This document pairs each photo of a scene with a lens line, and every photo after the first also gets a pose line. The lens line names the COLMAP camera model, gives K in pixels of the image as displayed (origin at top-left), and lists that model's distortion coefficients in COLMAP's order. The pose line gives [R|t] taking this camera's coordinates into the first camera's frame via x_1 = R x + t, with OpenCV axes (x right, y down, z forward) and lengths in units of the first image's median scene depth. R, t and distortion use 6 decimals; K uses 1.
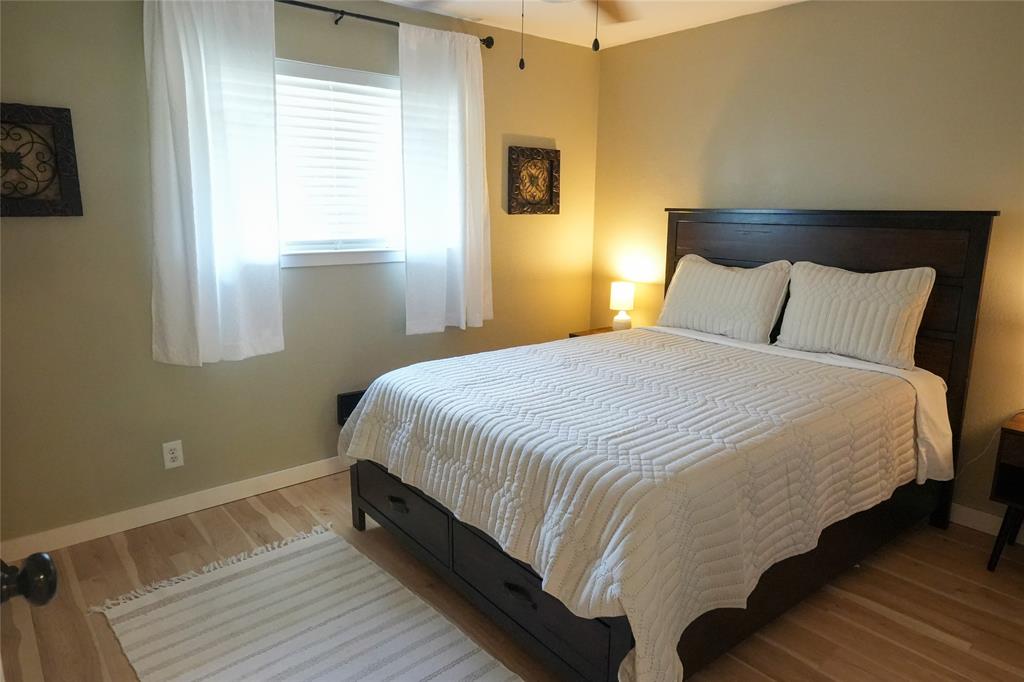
lens RADIAL K [[633.5, 0, 510.6], [0, 633.5, 336.3], [0, 0, 1]] dist [0.000772, -0.000613]
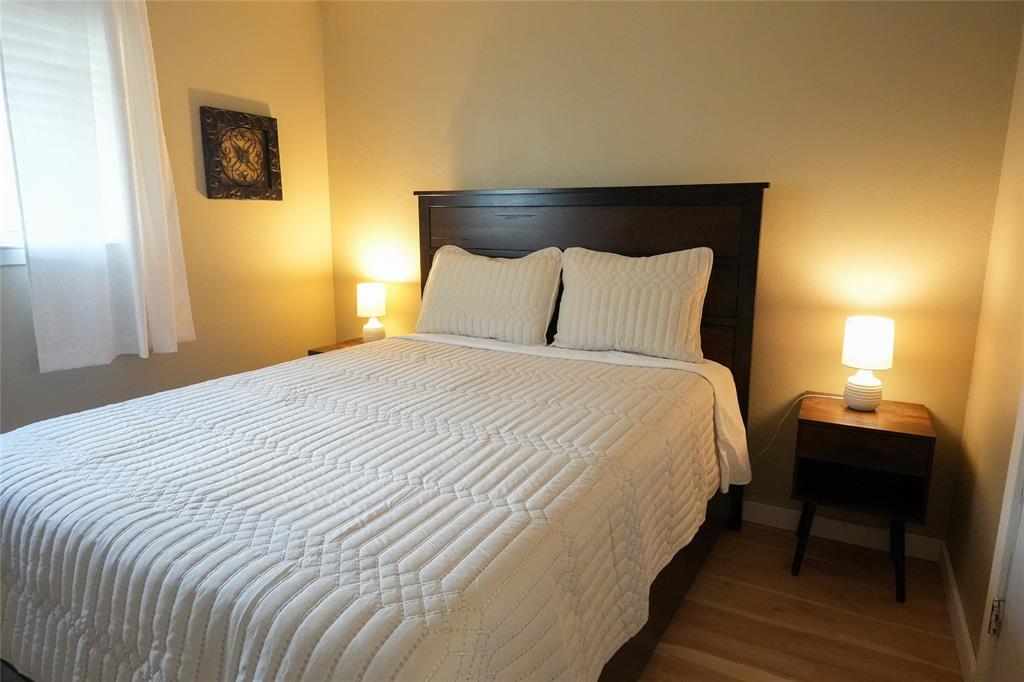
lens RADIAL K [[633.5, 0, 510.6], [0, 633.5, 336.3], [0, 0, 1]] dist [0.000772, -0.000613]
pose [[0.929224, -0.074481, 0.361933, 0.066438], [0.078772, 0.996888, 0.002909, -0.006801], [-0.361023, 0.025807, 0.932200, 0.261234]]
